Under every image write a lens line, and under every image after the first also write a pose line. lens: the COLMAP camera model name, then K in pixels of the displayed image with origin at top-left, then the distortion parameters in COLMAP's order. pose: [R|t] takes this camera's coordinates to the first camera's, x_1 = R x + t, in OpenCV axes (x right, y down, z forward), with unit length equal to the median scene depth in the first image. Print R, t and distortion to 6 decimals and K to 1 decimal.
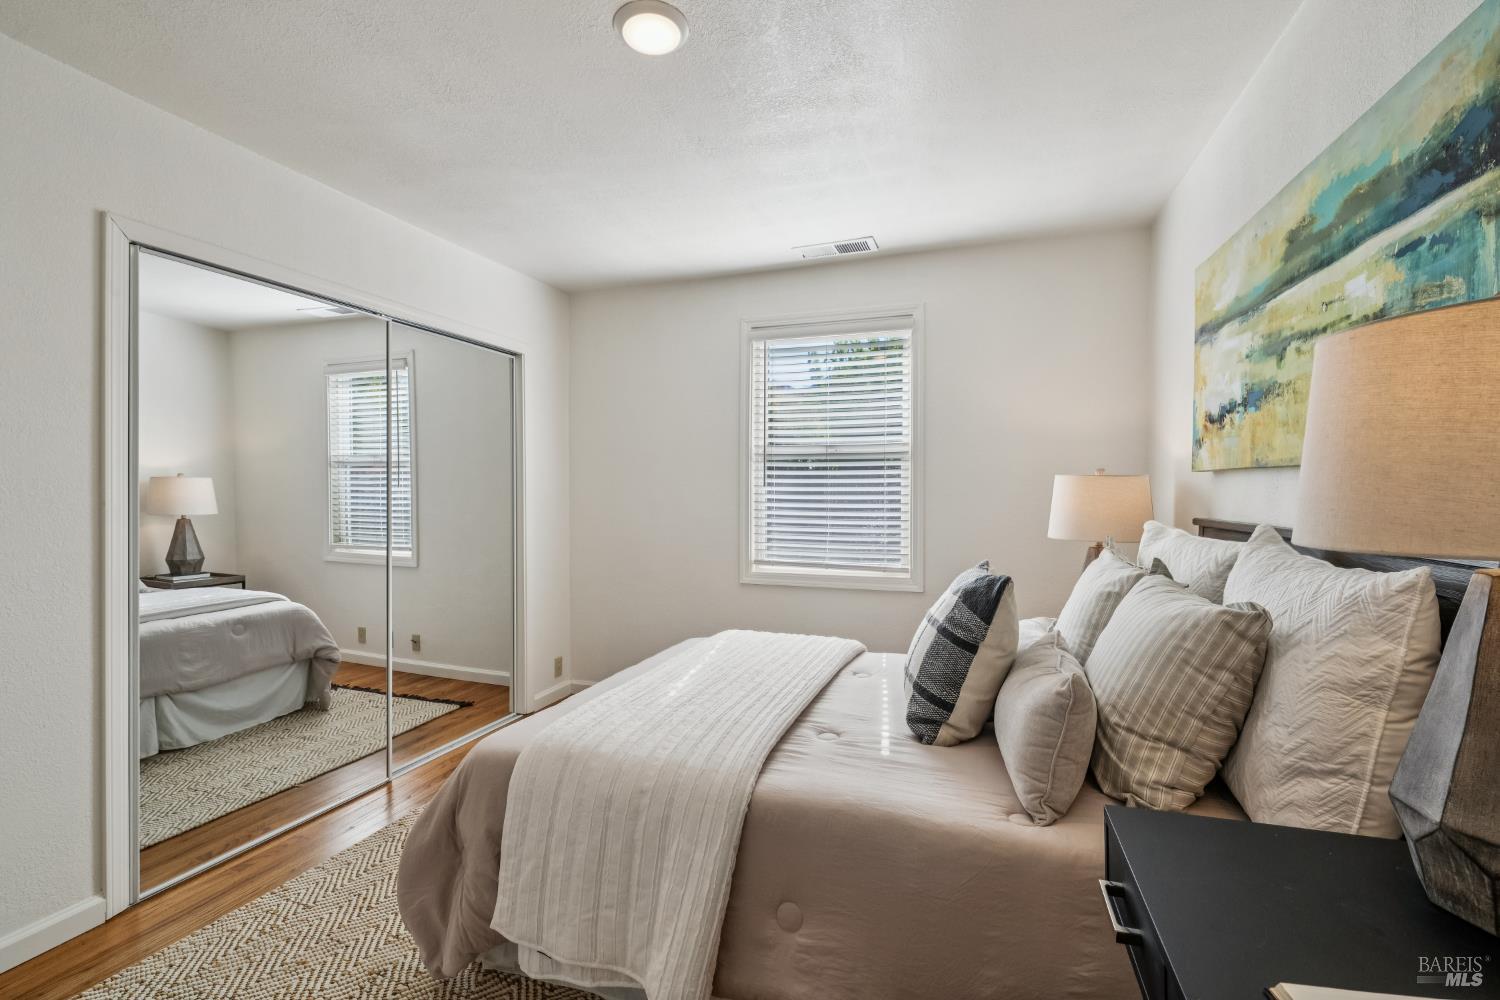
lens RADIAL K [[655.5, 0, 724.2], [0, 655.5, 494.7], [0, 0, 1]] dist [-0.000223, -0.000262]
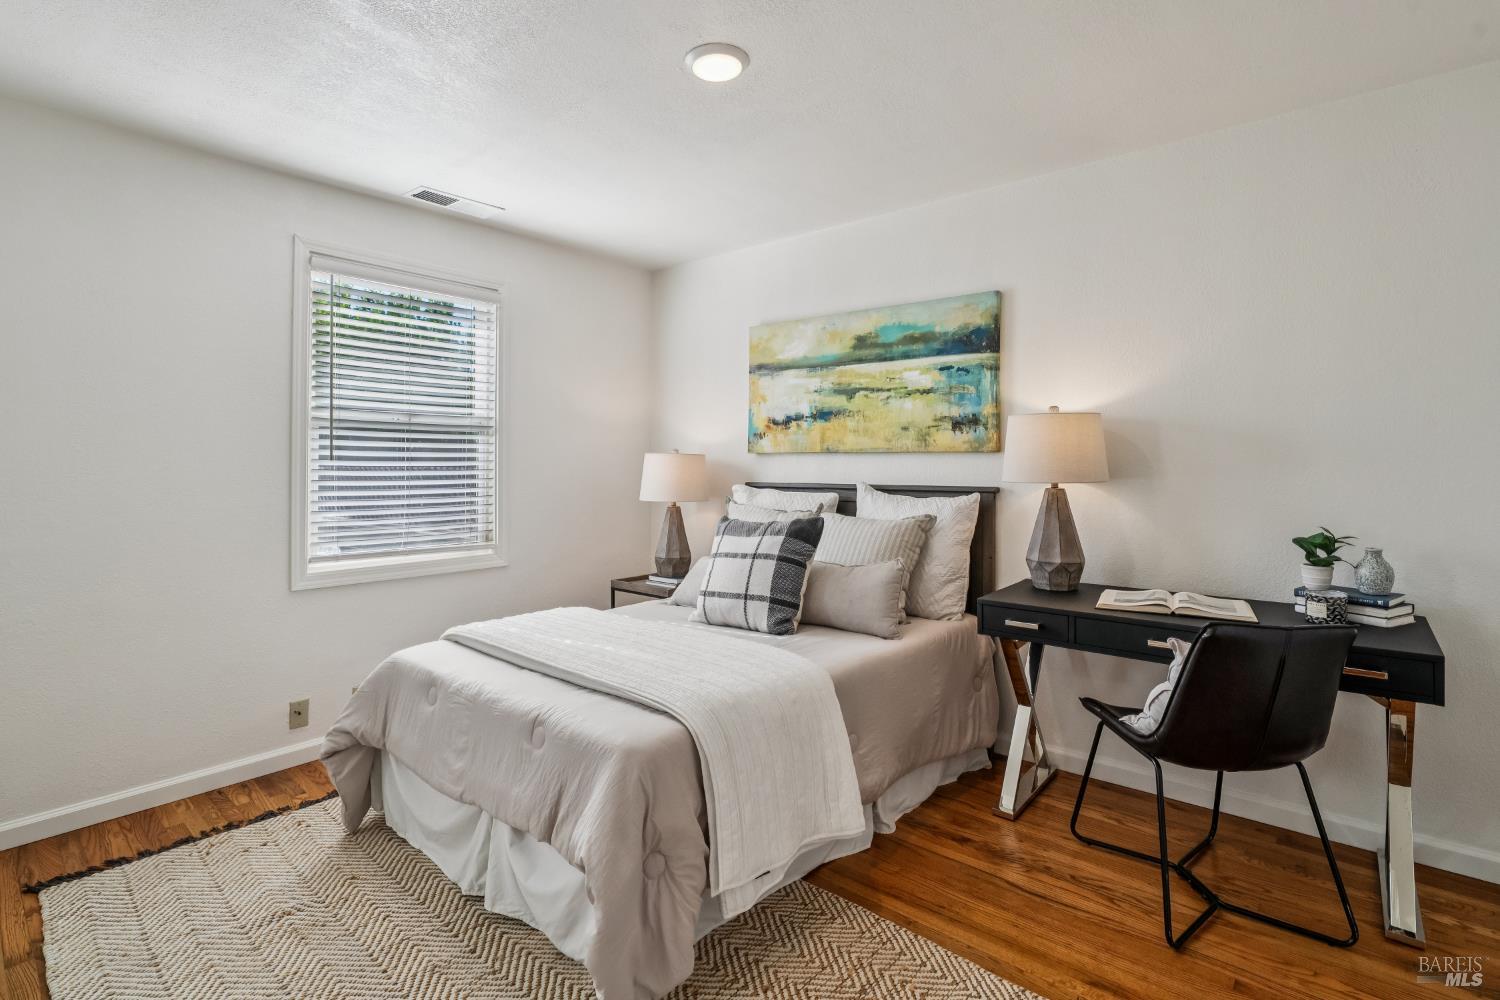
lens RADIAL K [[720.0, 0, 756.9], [0, 720.0, 471.2], [0, 0, 1]] dist [0.002899, 0.000099]
pose [[0.344835, -0.009731, 0.938613, -1.135435], [0.008110, 0.999940, 0.007387, -0.004558], [-0.938628, 0.005065, 0.344893, 0.458663]]
